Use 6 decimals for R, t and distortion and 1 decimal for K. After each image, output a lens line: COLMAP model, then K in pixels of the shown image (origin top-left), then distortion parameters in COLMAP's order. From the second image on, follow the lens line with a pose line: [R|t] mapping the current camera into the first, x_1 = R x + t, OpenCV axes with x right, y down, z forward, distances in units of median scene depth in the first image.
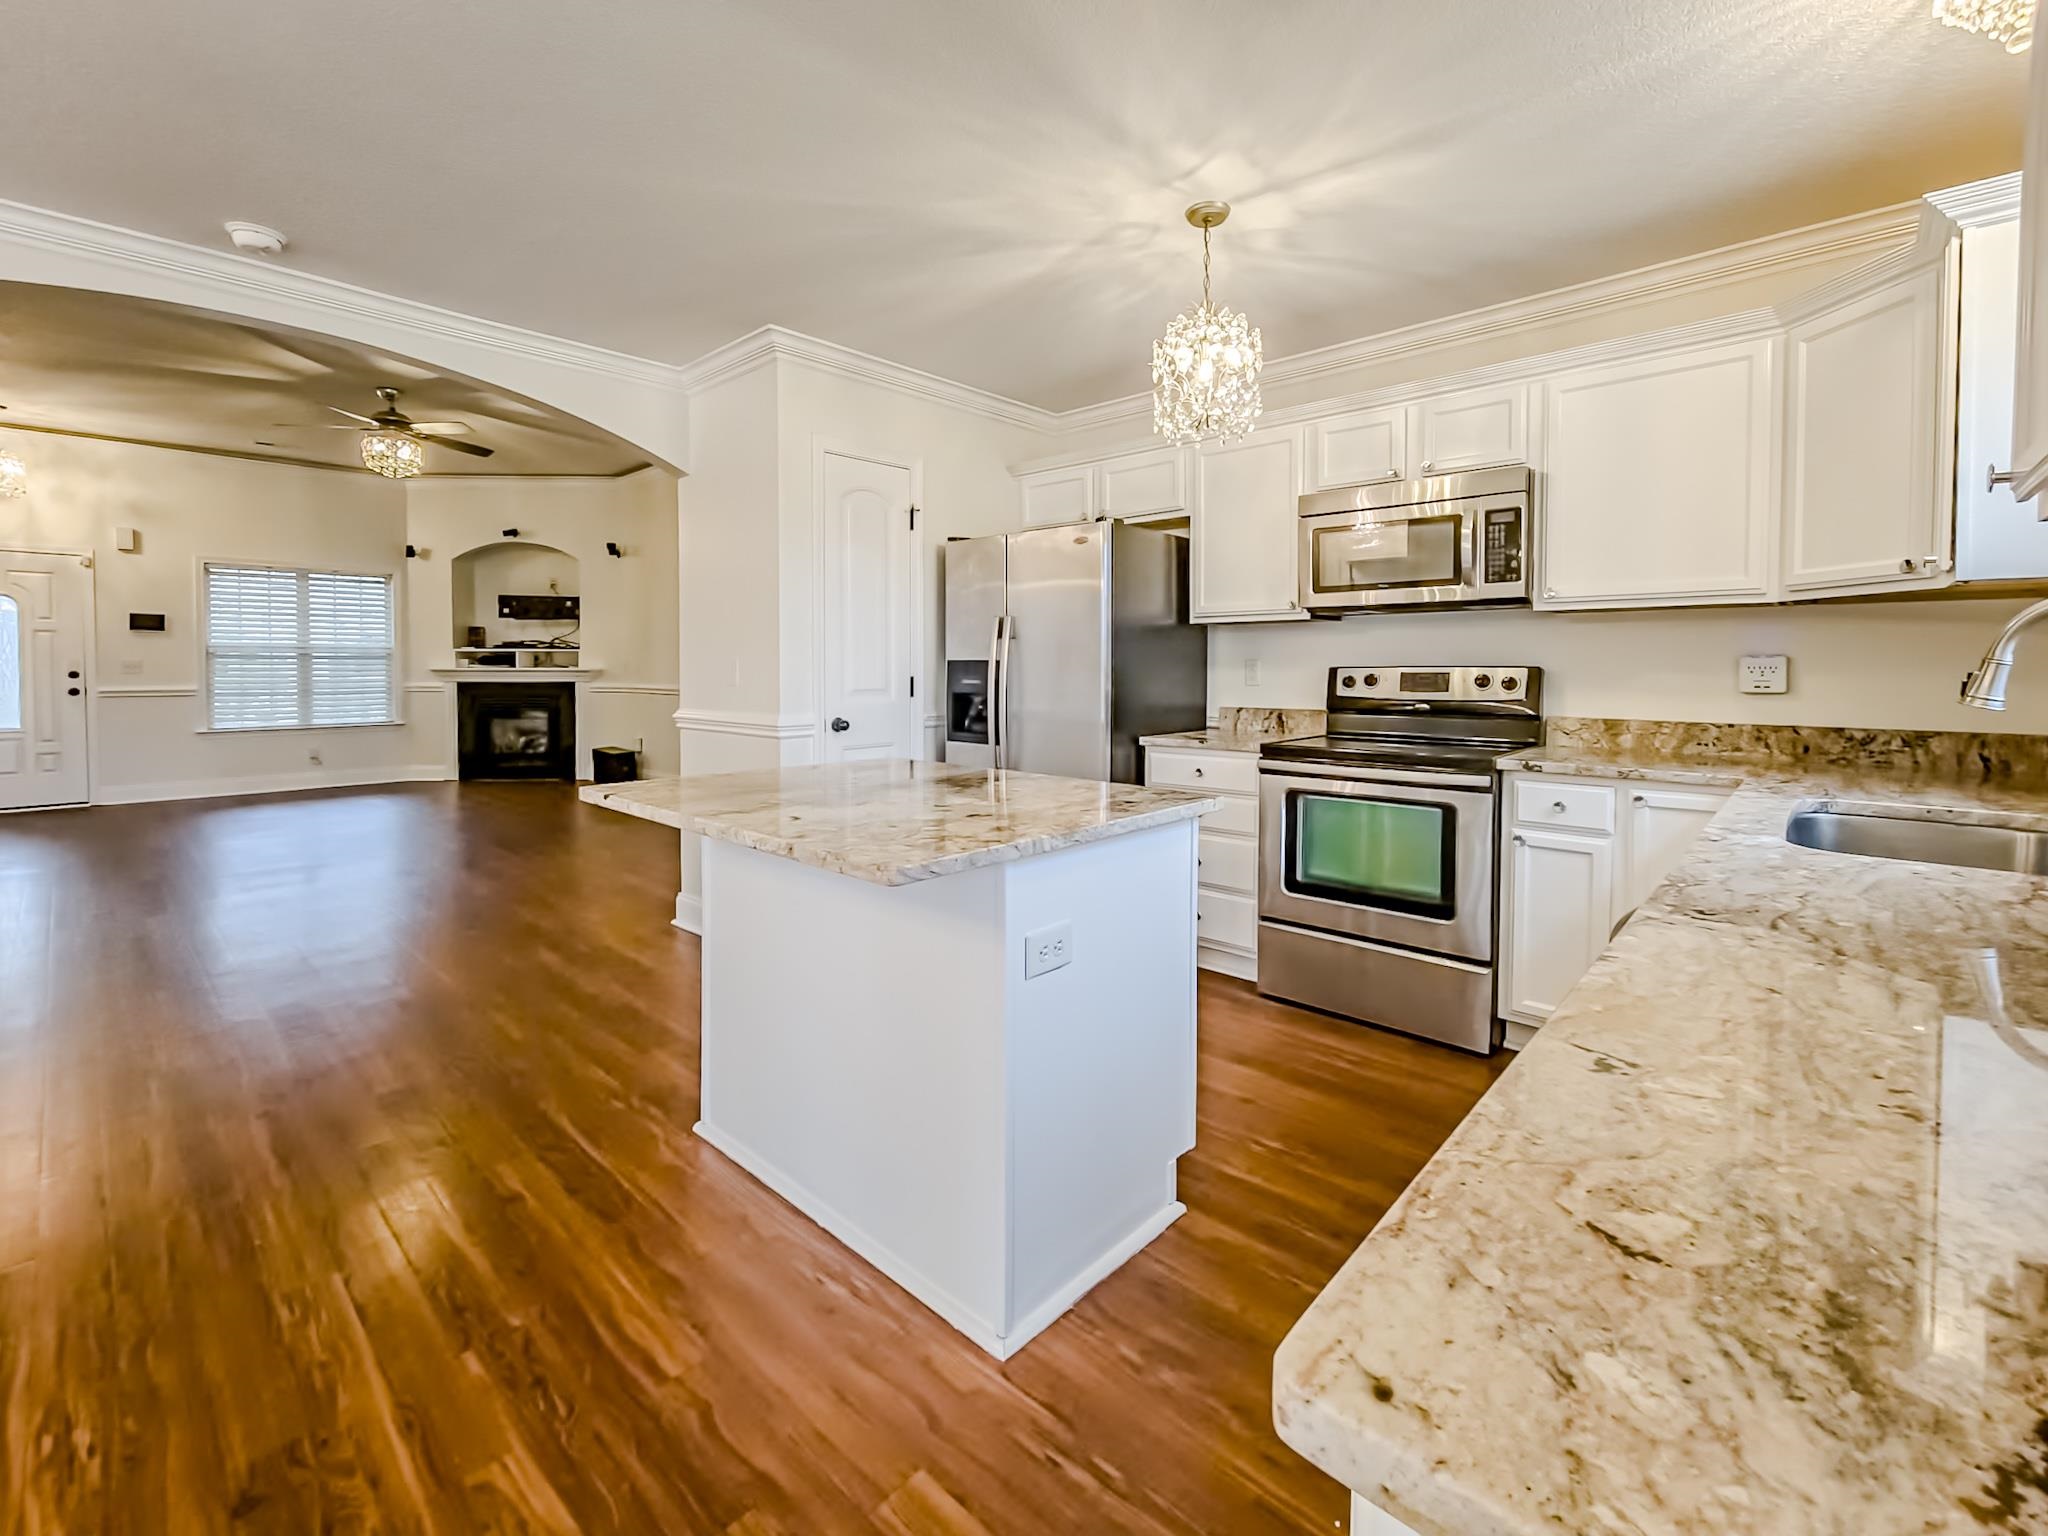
lens RADIAL K [[896.2, 0, 1029.2], [0, 896.2, 688.8], [0, 0, 1]] dist [0.000558, 0.000035]
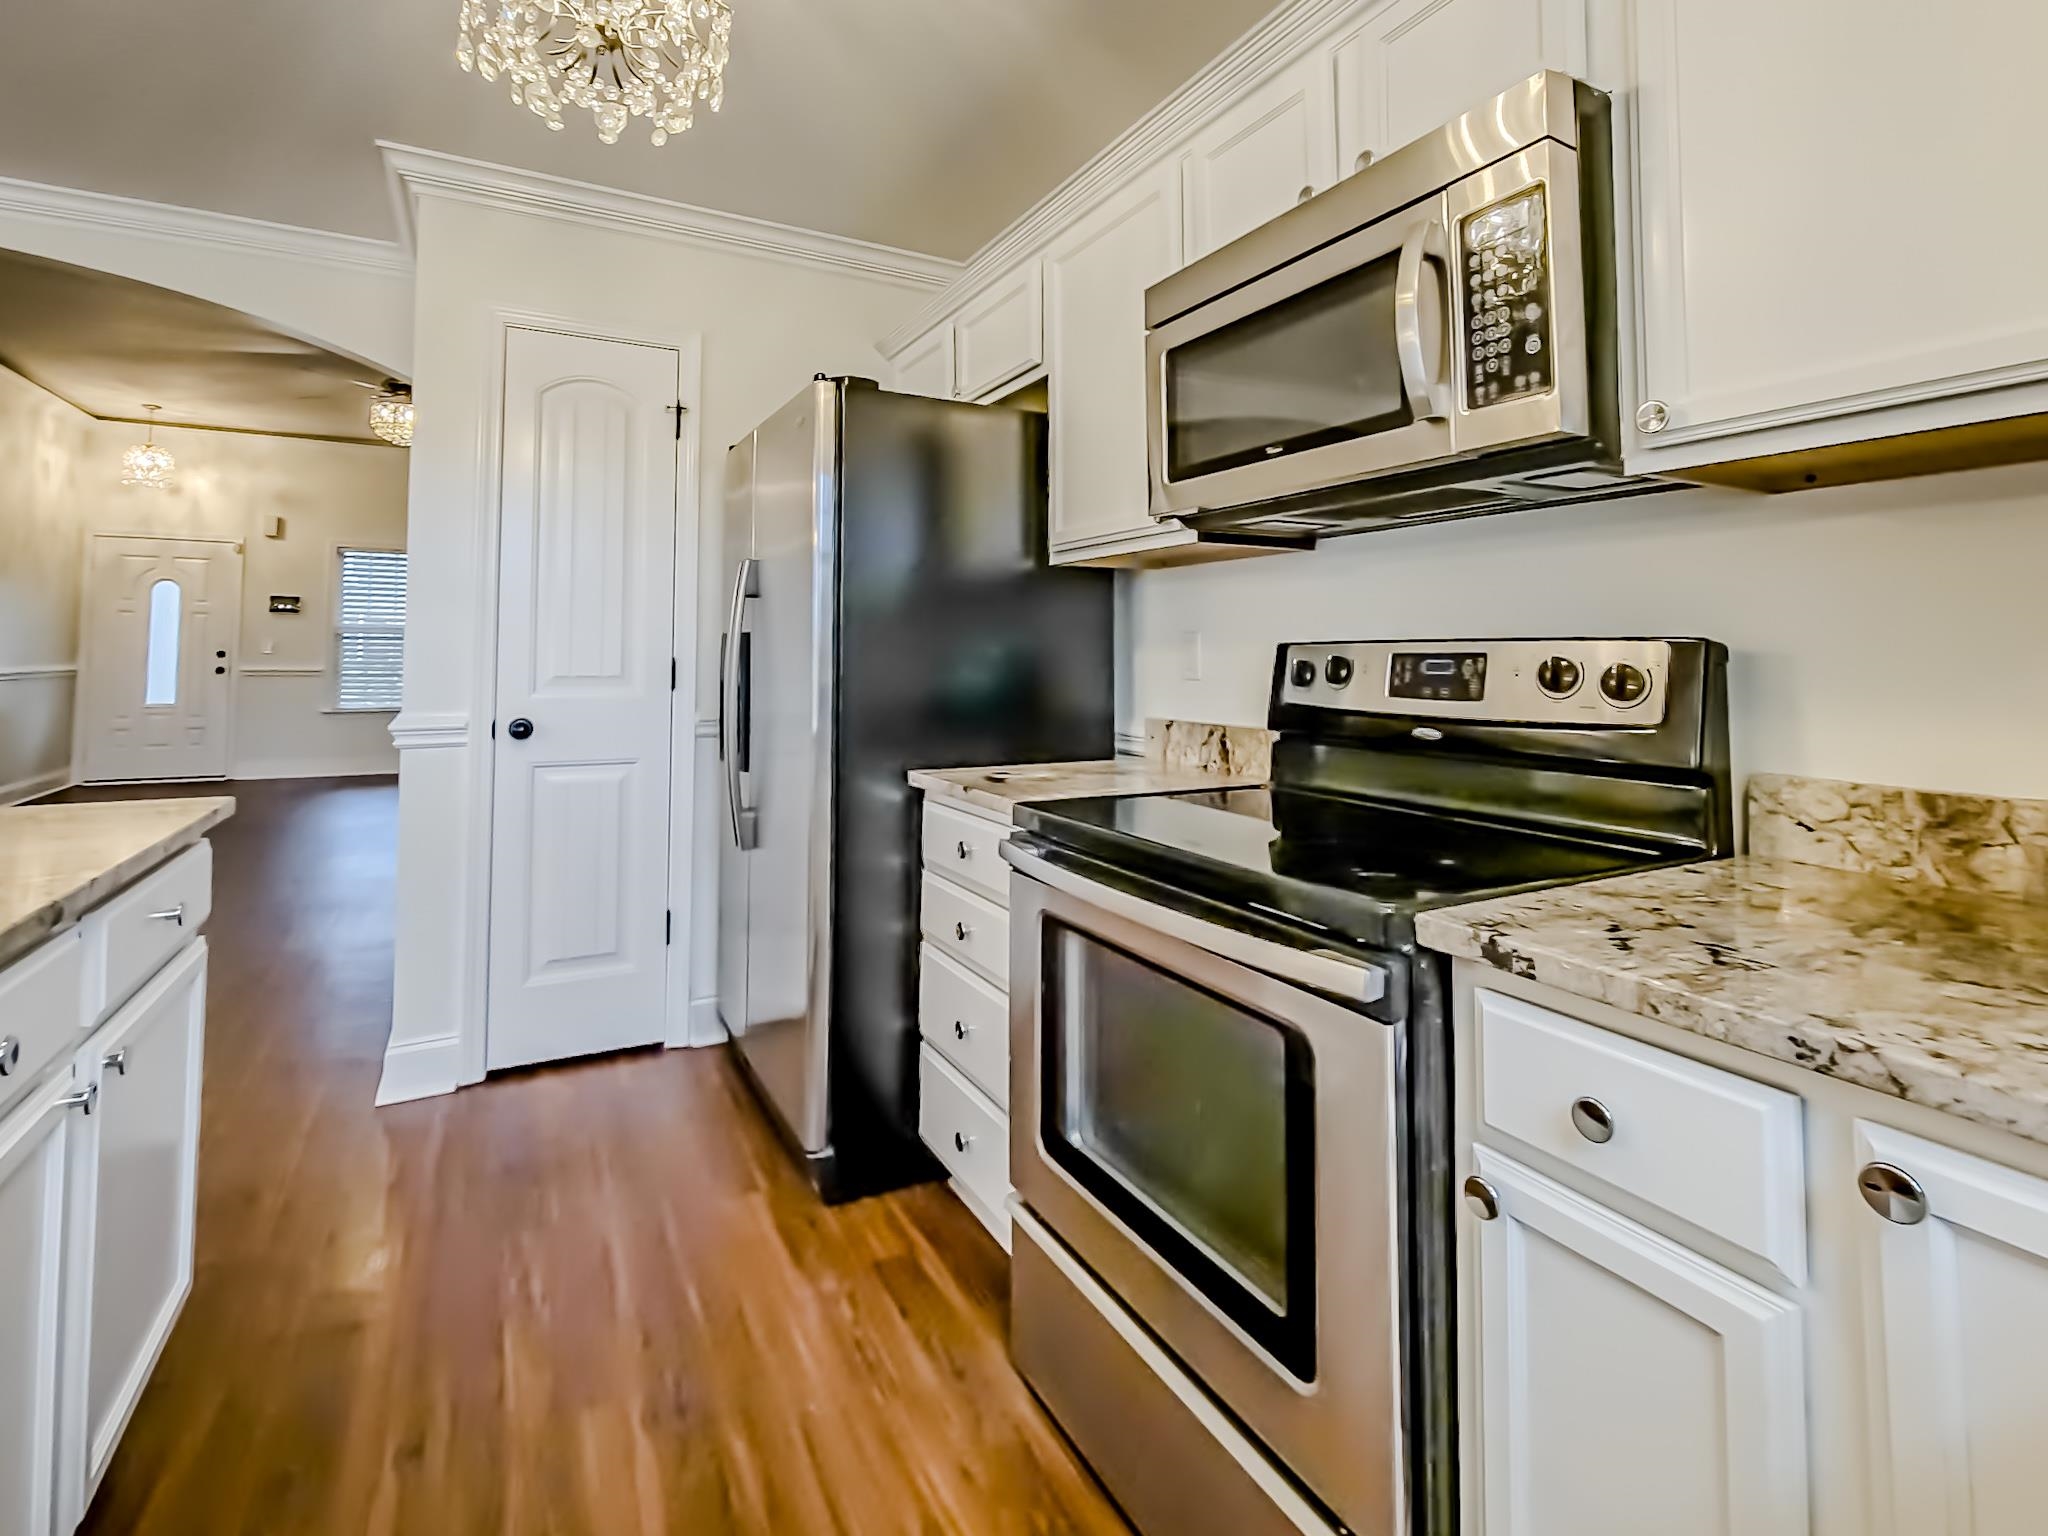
lens RADIAL K [[975.6, 0, 991.3], [0, 975.6, 598.7], [0, 0, 1]] dist [0.000596, 0.000011]
pose [[0.938555, -0.013267, -0.344874, 0.198343], [-0.015841, 0.996552, -0.081449, -0.001432], [0.344765, 0.081908, 0.935109, 0.240408]]
